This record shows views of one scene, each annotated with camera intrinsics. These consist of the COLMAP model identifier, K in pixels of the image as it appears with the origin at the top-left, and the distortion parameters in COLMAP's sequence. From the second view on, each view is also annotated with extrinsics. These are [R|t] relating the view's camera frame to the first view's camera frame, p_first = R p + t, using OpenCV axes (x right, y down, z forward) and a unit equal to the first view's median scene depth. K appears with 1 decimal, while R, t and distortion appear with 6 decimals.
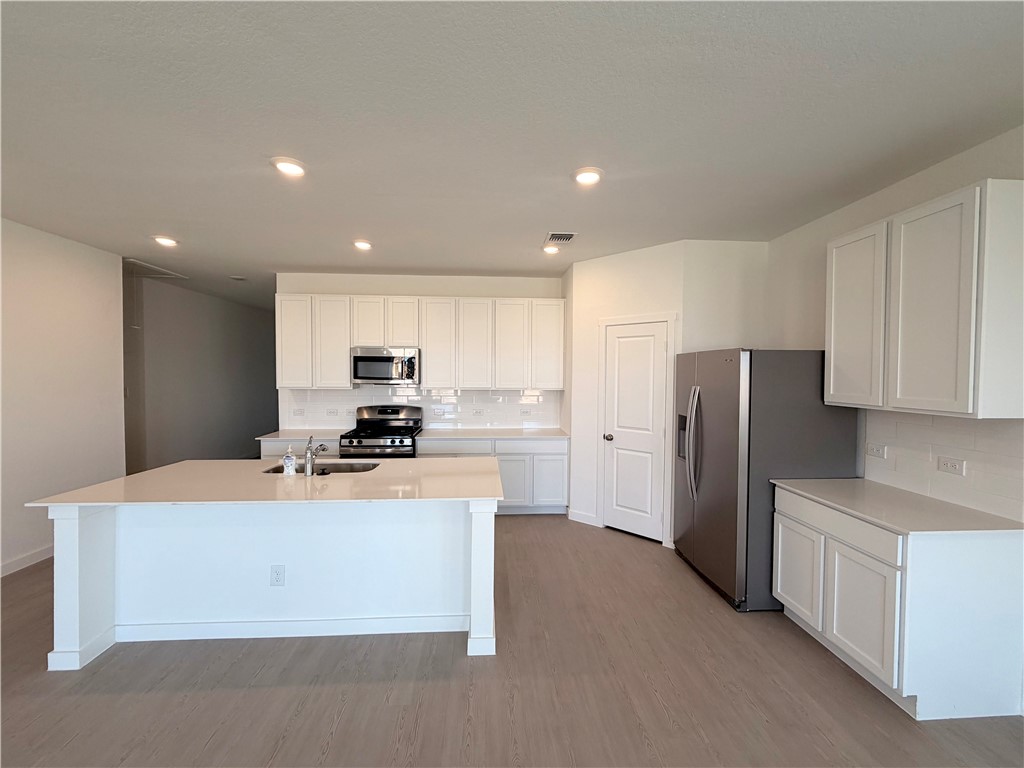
lens RADIAL K [[407.8, 0, 512.8], [0, 407.8, 382.5], [0, 0, 1]] dist [-0.000823, -0.000782]
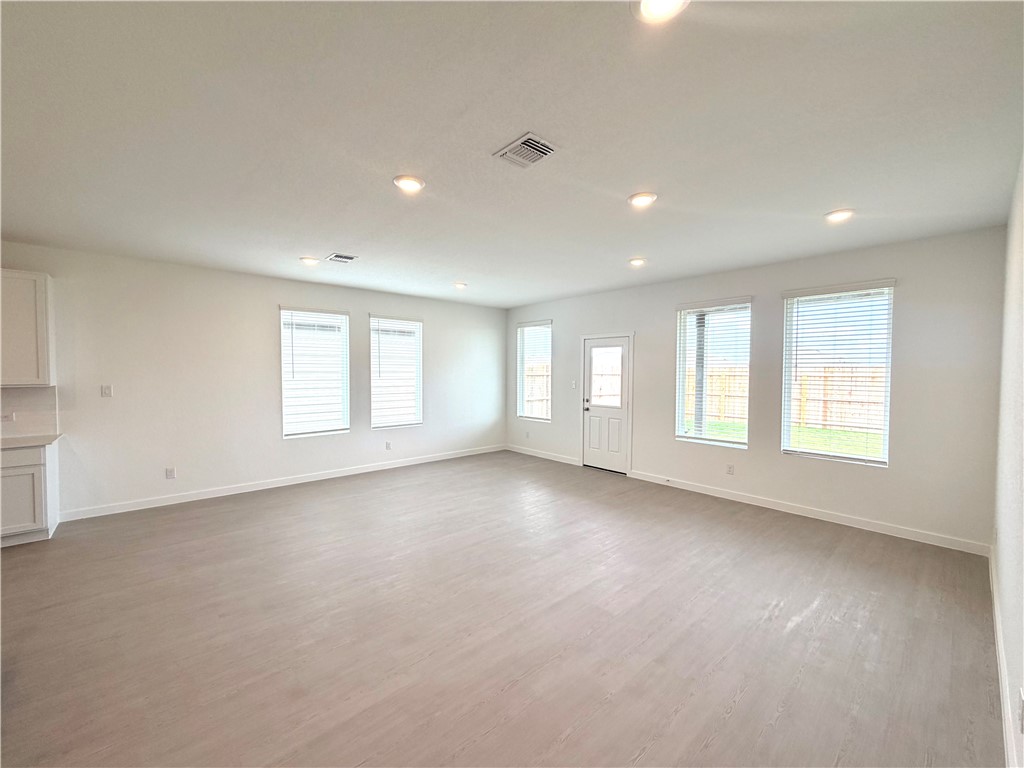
lens RADIAL K [[407.8, 0, 510.4], [0, 407.8, 385.6], [0, 0, 1]] dist [-0.000823, -0.000782]
pose [[-0.618581, -0.033255, 0.785017, -0.889044], [0.012883, 0.998540, 0.052452, 0.001783], [-0.785615, 0.042559, -0.617250, 0.192592]]
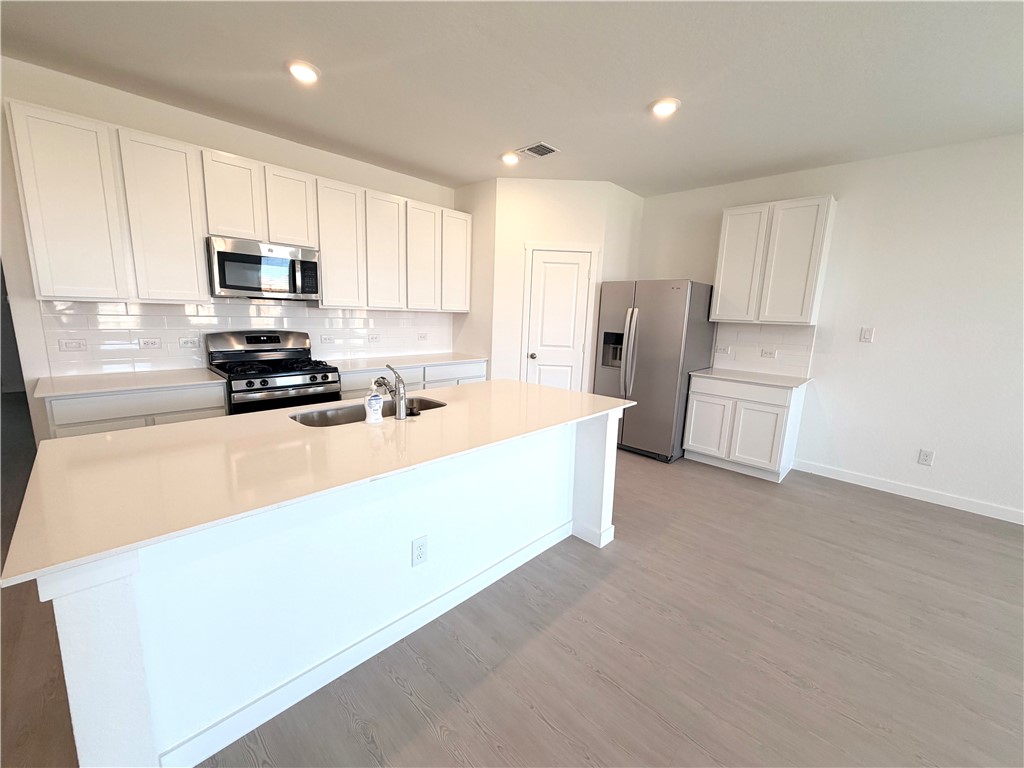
lens RADIAL K [[407.8, 0, 511.5], [0, 407.8, 382.8], [0, 0, 1]] dist [-0.000823, -0.000782]
pose [[0.737768, -0.095739, 0.668231, -0.543875], [-0.015004, 0.987322, 0.158021, 0.033532], [-0.674888, -0.126609, 0.726977, 0.232259]]
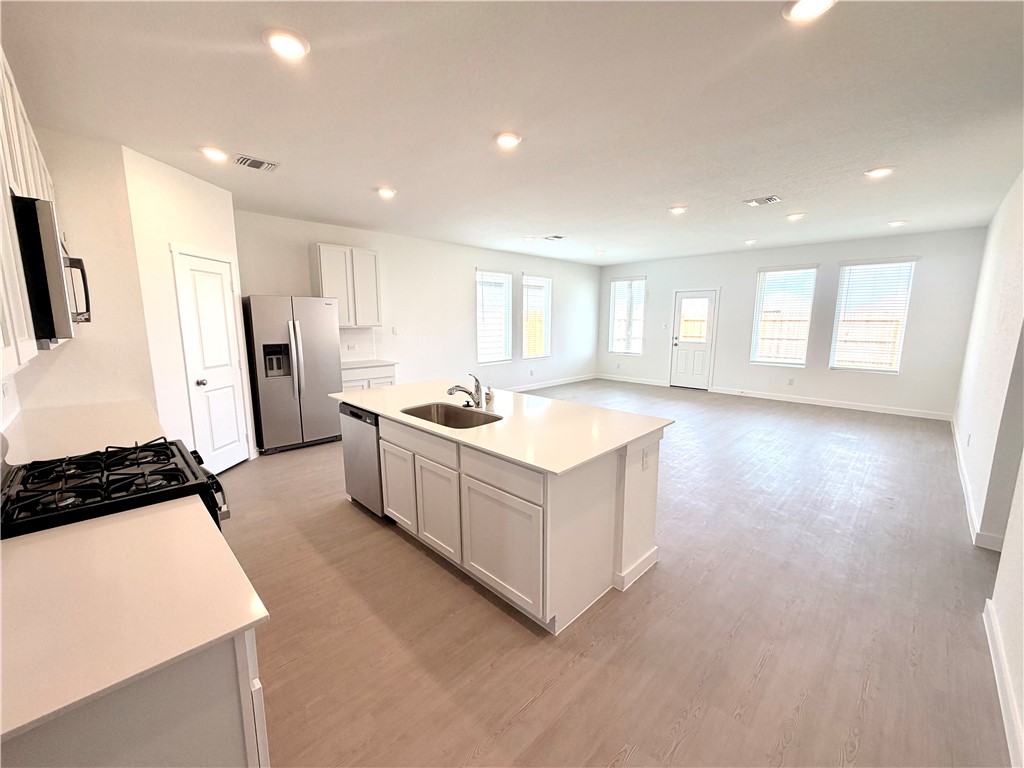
lens RADIAL K [[407.8, 0, 510.1], [0, 407.8, 386.4], [0, 0, 1]] dist [-0.000823, -0.000782]
pose [[-0.653931, -0.127709, 0.745697, -0.890471], [0.016760, 0.982962, 0.183042, -0.010913], [-0.756368, 0.132195, -0.640649, 1.059520]]
